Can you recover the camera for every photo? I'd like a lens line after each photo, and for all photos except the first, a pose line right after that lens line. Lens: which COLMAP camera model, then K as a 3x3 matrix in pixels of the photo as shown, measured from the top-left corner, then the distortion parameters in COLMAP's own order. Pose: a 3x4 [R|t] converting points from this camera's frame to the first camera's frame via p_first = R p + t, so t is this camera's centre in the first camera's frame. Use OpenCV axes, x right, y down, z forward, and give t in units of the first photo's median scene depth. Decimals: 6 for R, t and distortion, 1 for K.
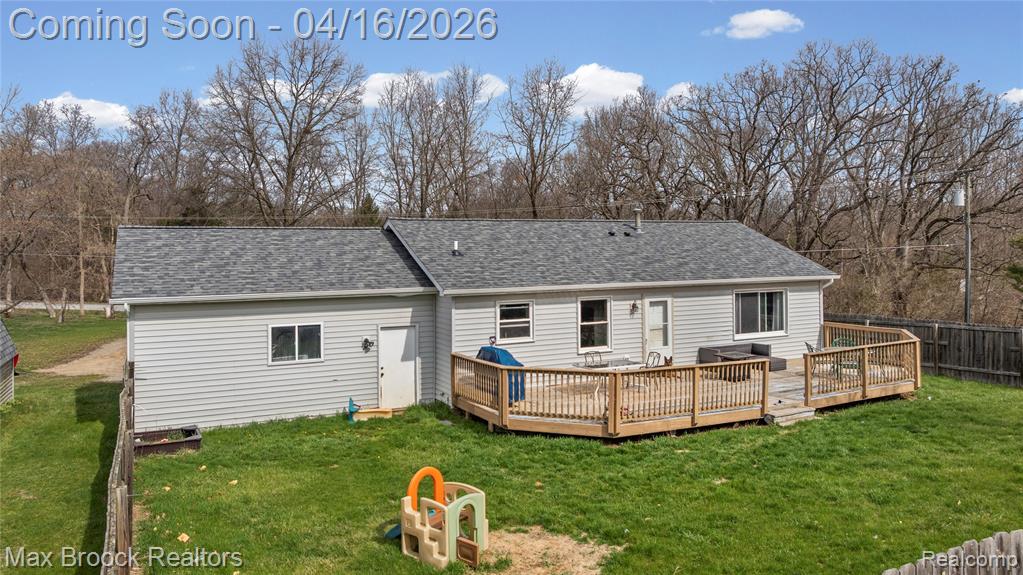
lens RADIAL K [[733.8, 0, 509.6], [0, 733.8, 285.8], [0, 0, 1]] dist [-0.013479, -0.001559]
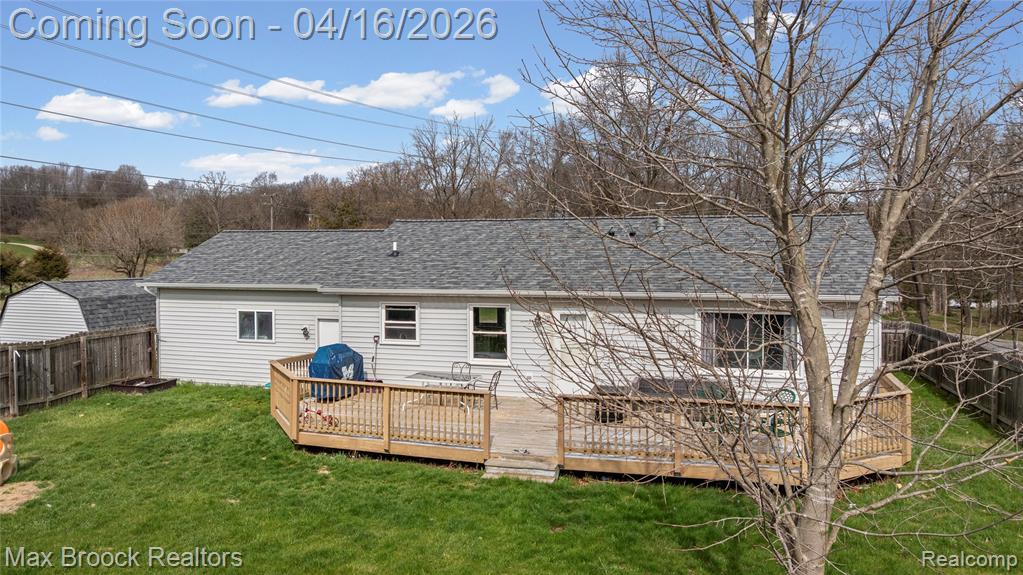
lens RADIAL K [[733.8, 0, 510.1], [0, 733.8, 286.9], [0, 0, 1]] dist [-0.013479, -0.001559]
pose [[0.718312, 0.045162, -0.694254, 0.811001], [-0.039351, 0.998931, 0.024268, -0.031039], [0.694607, 0.009887, 0.719321, 0.385815]]
